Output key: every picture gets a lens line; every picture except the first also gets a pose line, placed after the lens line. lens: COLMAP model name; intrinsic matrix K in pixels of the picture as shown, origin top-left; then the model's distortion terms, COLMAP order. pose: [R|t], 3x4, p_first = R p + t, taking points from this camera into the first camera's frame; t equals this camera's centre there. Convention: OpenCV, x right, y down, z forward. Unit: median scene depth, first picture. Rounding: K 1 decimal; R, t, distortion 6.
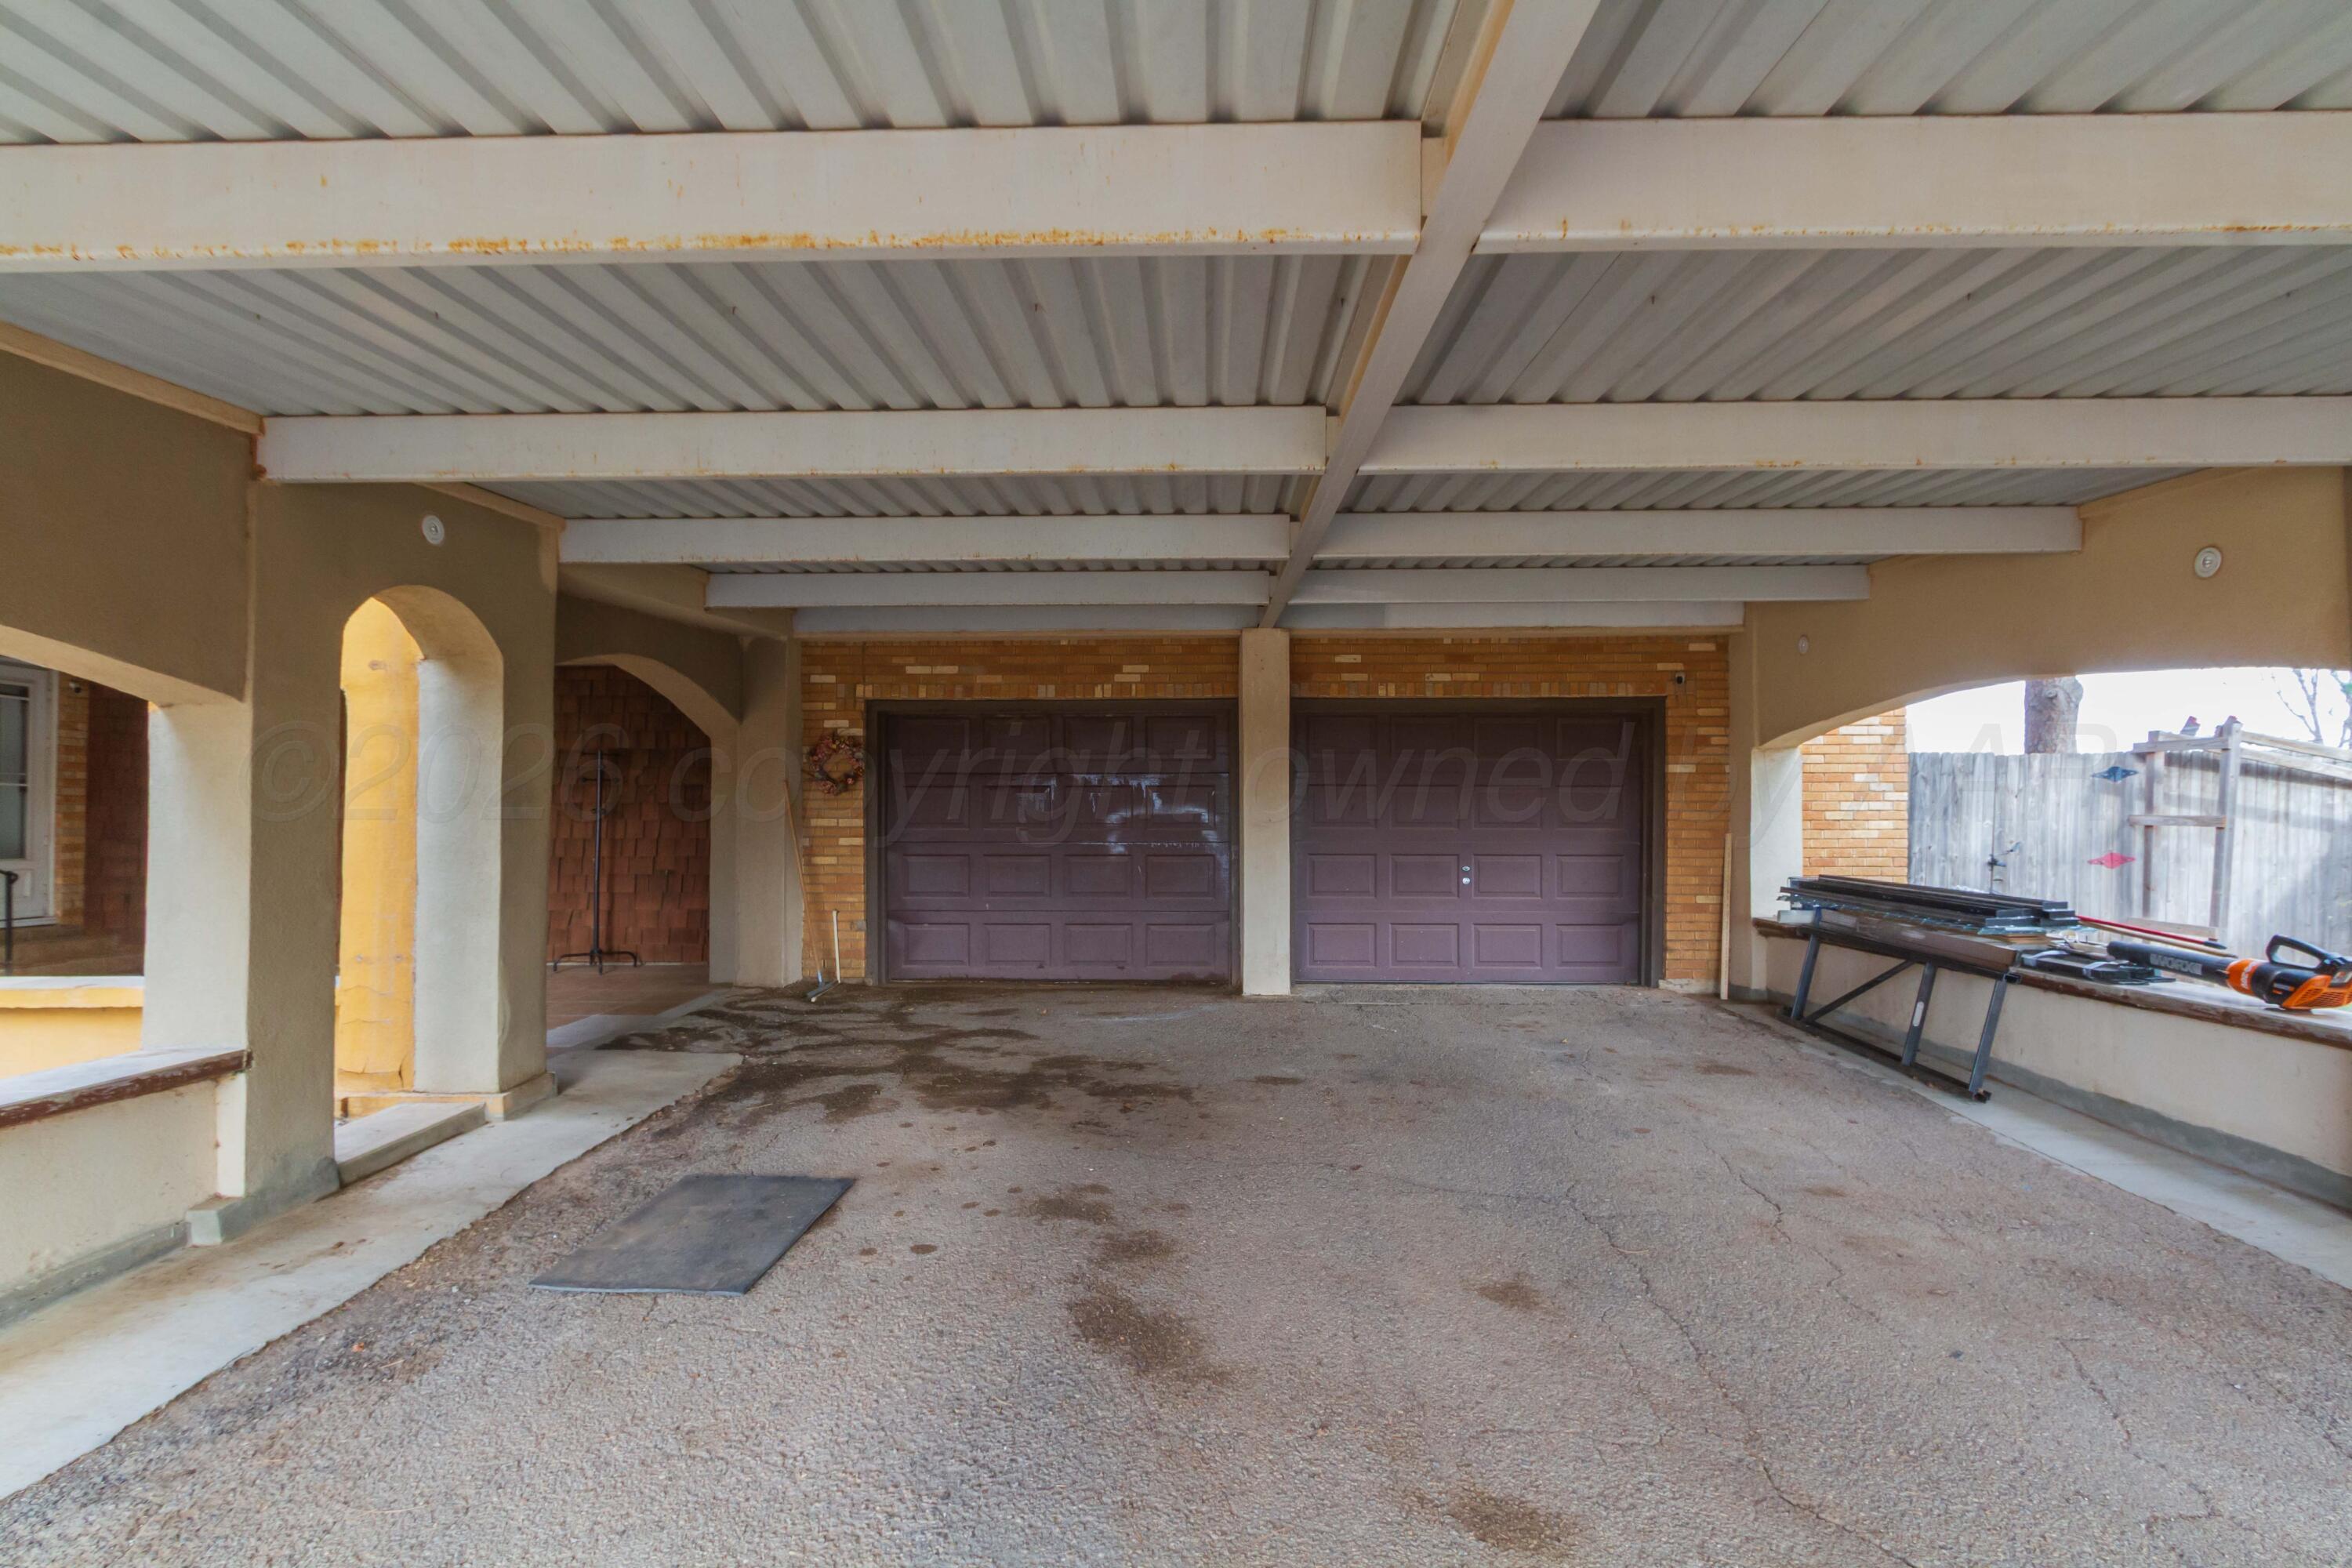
lens RADIAL K [[1095.4, 0, 1174.7], [0, 1095.4, 798.5], [0, 0, 1]] dist [0.003276, 0.000199]
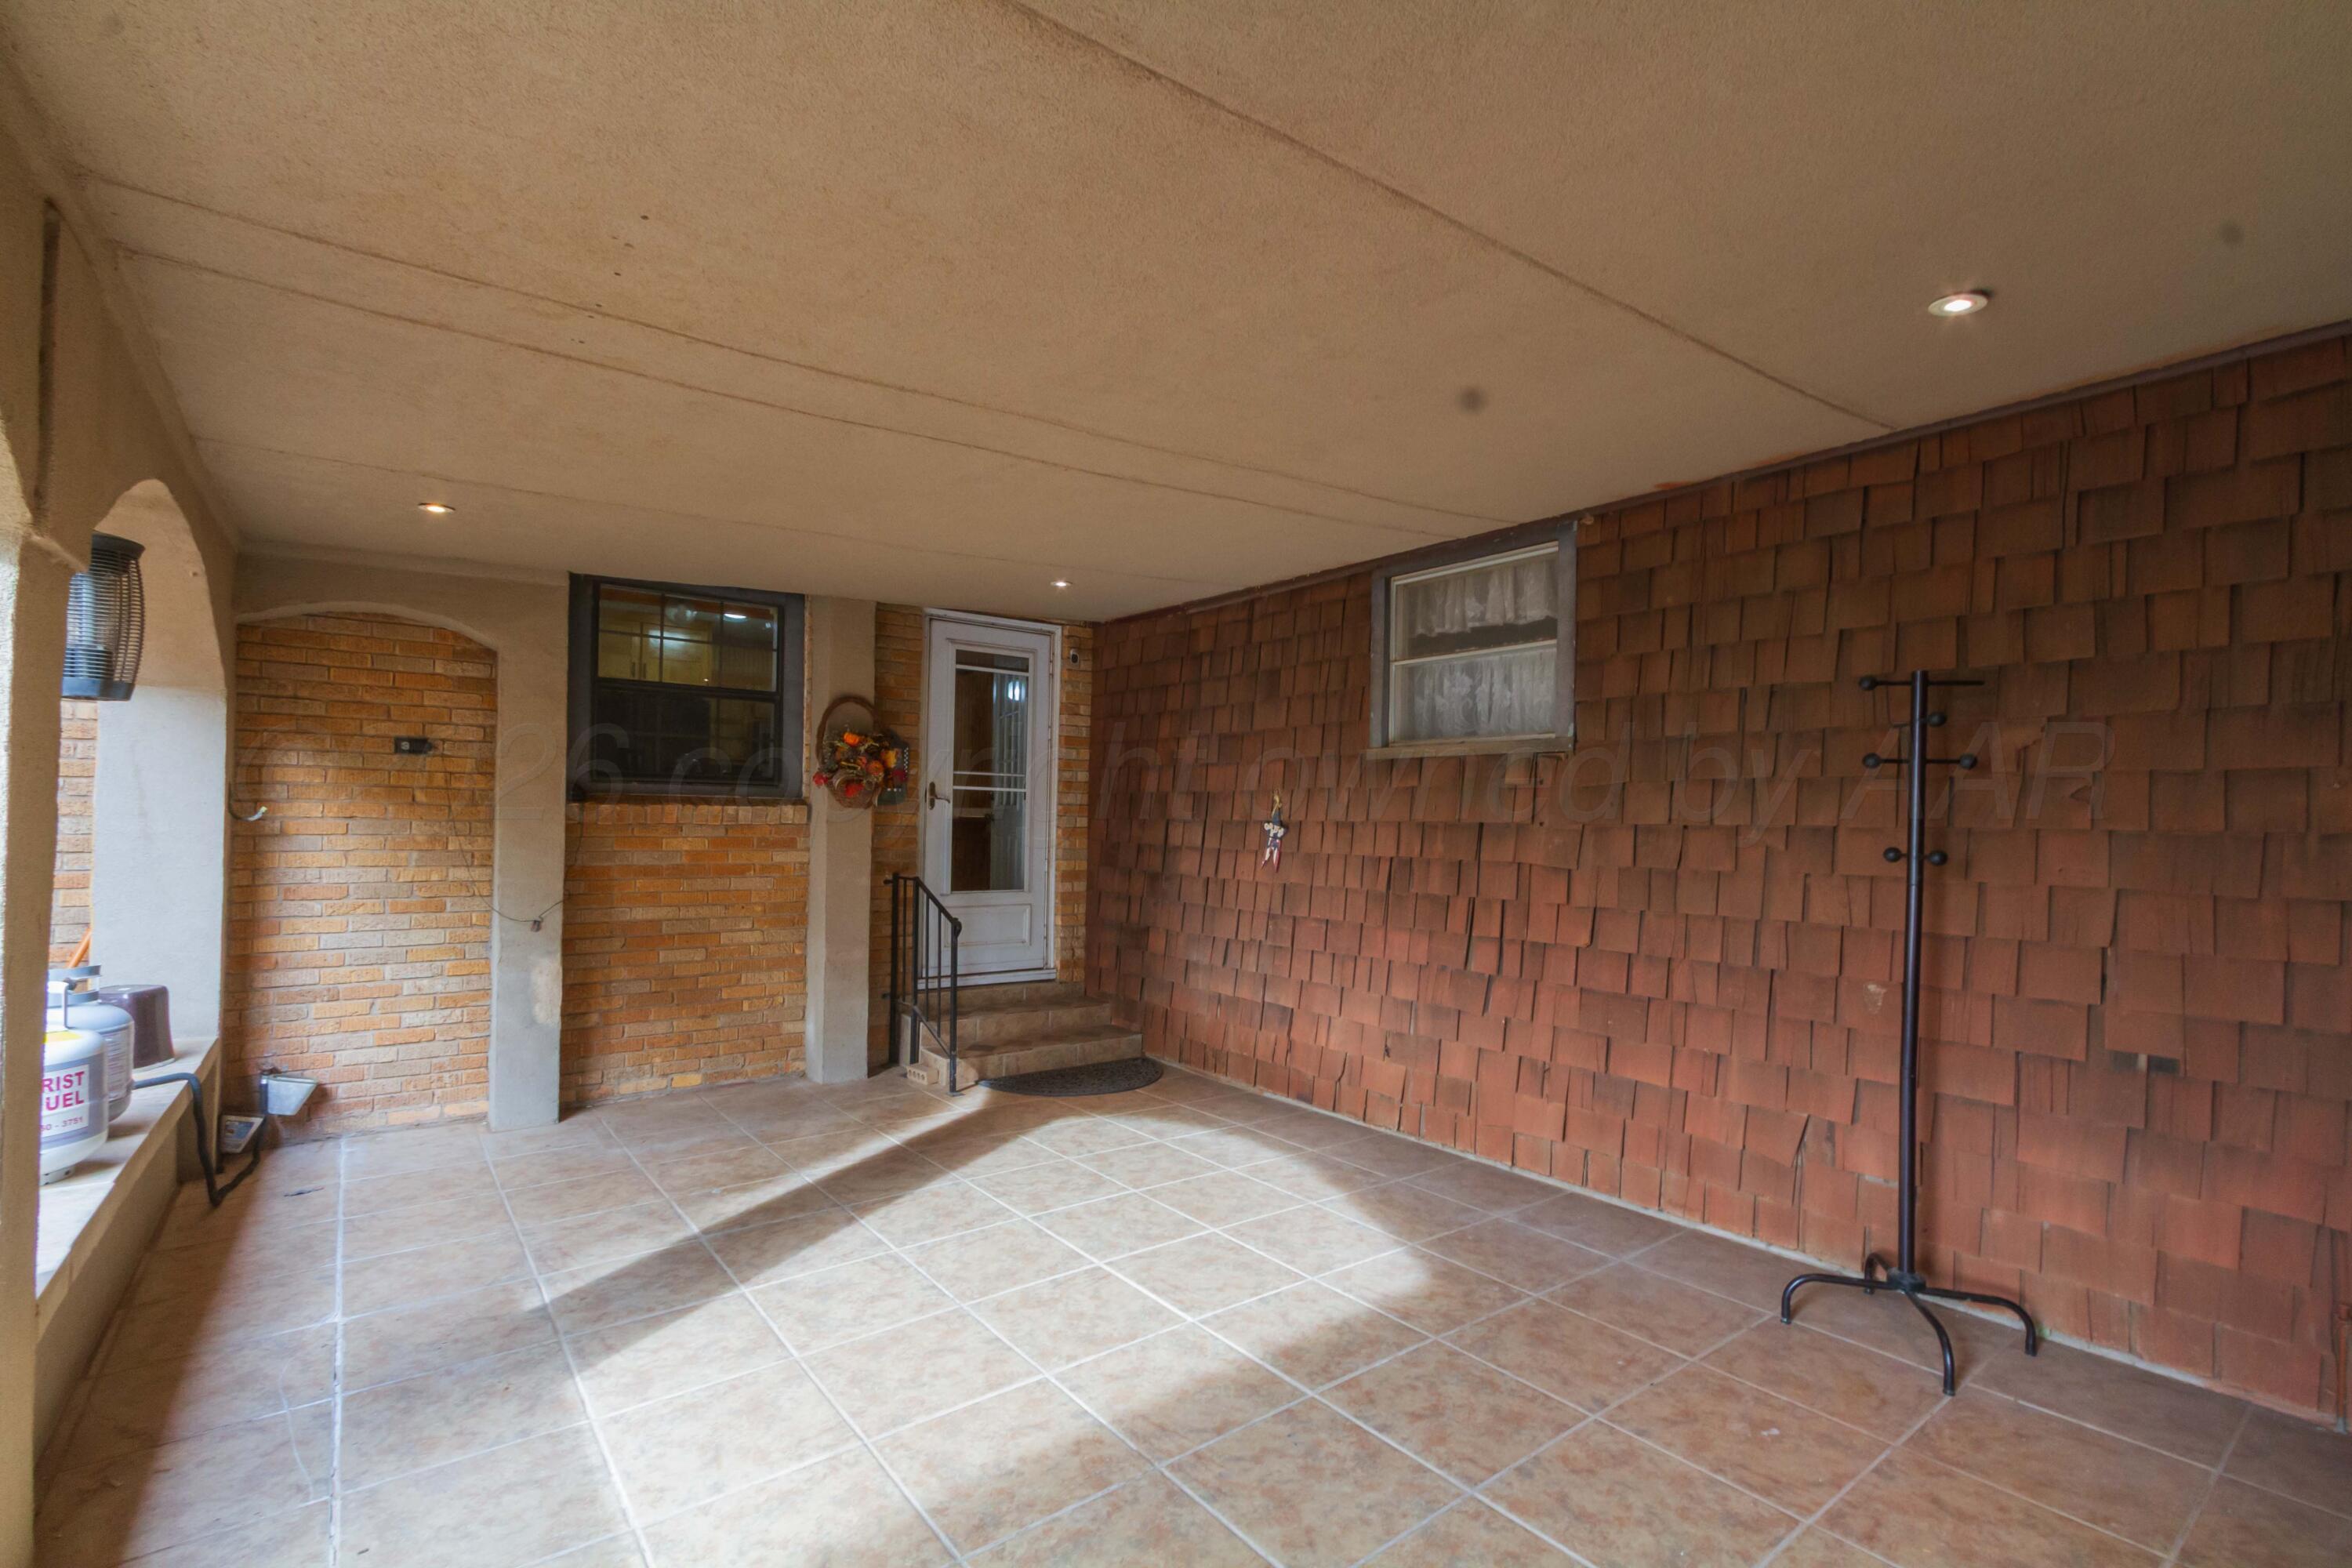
lens RADIAL K [[1095.4, 0, 1175.3], [0, 1095.4, 799.5], [0, 0, 1]] dist [0.003276, 0.000199]
pose [[0.625842, -0.001332, -0.779949, -0.393298], [-0.002696, 0.999989, -0.003871, -0.003355], [0.779945, 0.004526, 0.625832, 0.600299]]
